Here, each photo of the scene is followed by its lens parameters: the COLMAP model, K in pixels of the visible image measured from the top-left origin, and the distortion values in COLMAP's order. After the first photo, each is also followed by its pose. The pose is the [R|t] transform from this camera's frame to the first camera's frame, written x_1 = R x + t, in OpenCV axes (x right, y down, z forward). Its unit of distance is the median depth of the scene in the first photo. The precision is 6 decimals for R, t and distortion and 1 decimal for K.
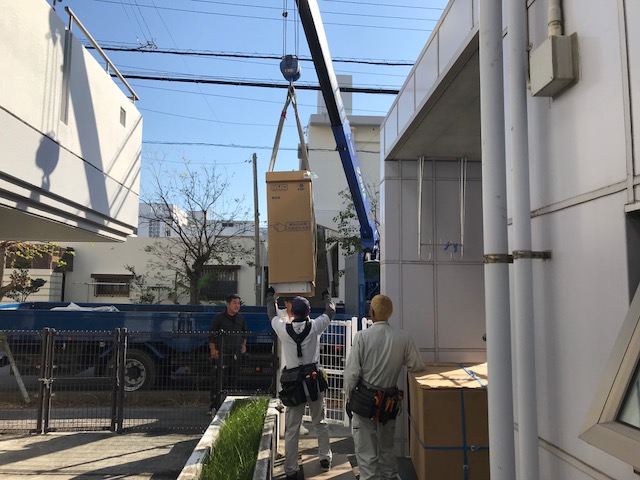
lens RADIAL K [[518.2, 0, 320.5], [0, 518.2, 237.3], [0, 0, 1]] dist [0.029518, -0.038767]
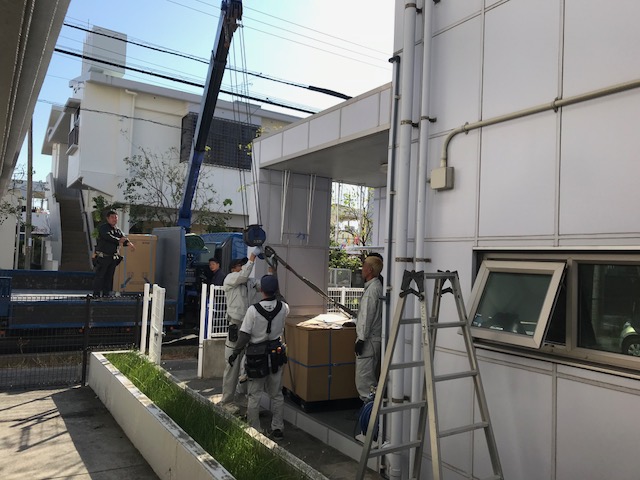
lens RADIAL K [[518.2, 0, 320.5], [0, 518.2, 237.3], [0, 0, 1]] dist [0.029518, -0.038767]
pose [[0.872742, 0.051144, 0.485496, -0.120438], [-0.084213, 0.995361, 0.046530, -0.014785], [-0.480864, -0.081494, 0.873000, -0.080550]]
